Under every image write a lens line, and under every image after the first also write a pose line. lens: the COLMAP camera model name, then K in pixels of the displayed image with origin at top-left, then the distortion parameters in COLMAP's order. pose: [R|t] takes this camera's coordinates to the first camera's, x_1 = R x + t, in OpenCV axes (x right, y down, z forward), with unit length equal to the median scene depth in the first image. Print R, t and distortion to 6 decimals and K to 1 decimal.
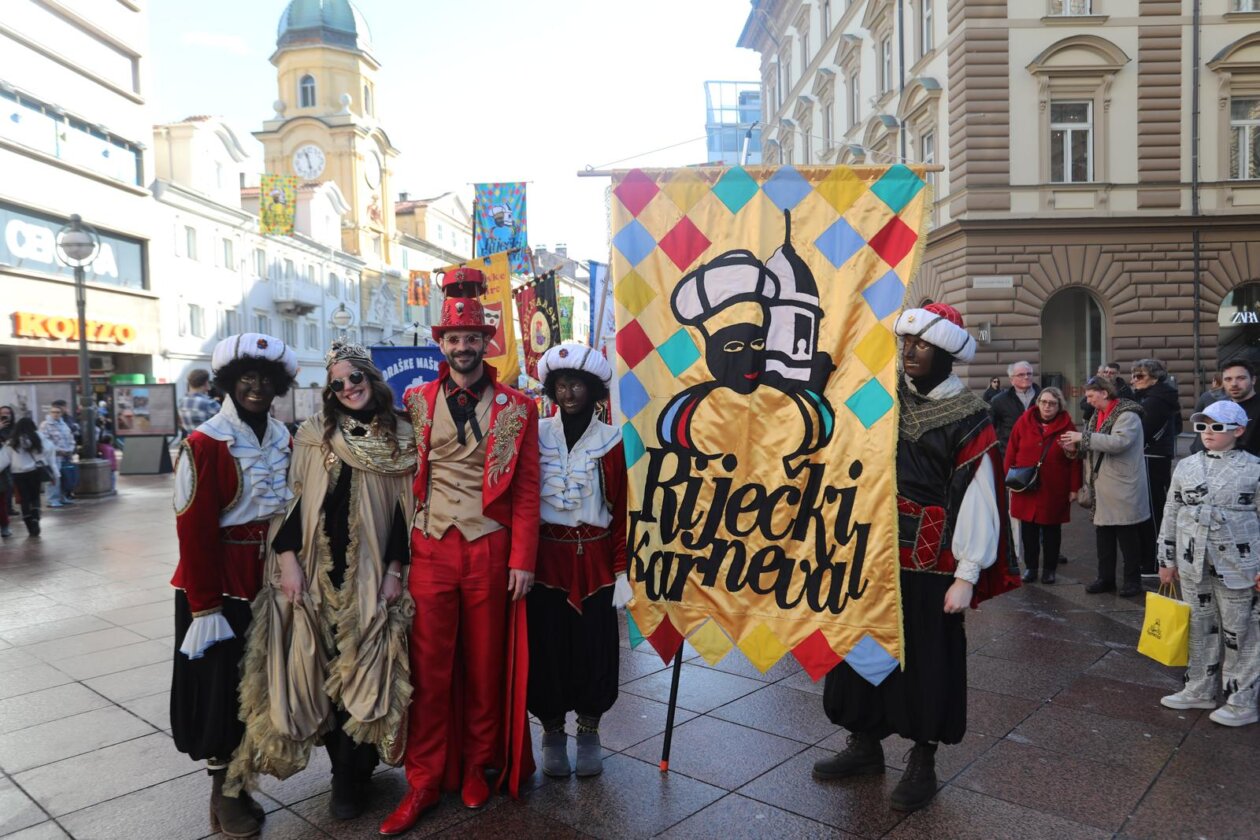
lens RADIAL K [[1005.4, 0, 634.9], [0, 1005.4, 428.8], [0, 0, 1]] dist [0.121512, 0.018399]
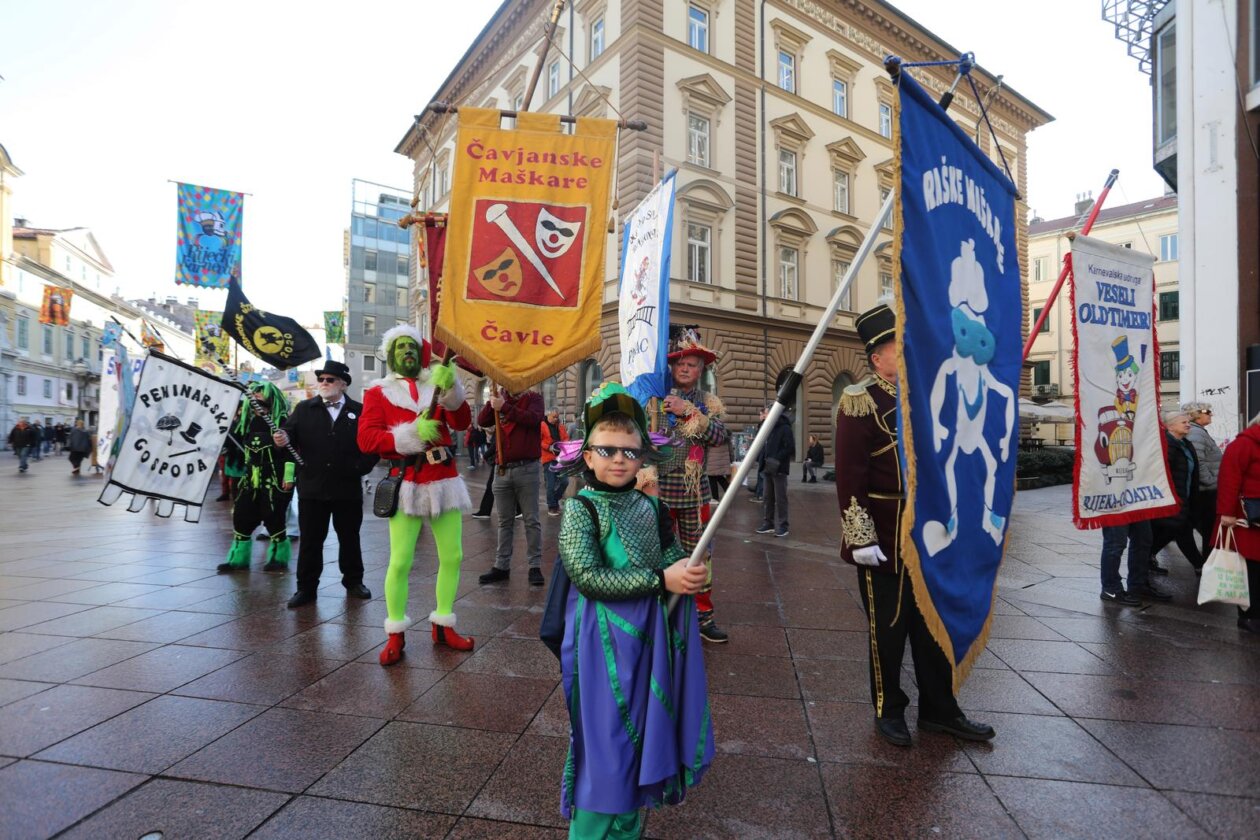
lens RADIAL K [[678.5, 0, 628.9], [0, 678.5, 420.7], [0, 0, 1]] dist [0.000562, 0.006708]
pose [[0.856324, 0.037744, 0.515059, -0.116013], [-0.006317, 0.998017, -0.062634, 0.002332], [-0.516401, 0.050381, 0.854864, 0.287911]]
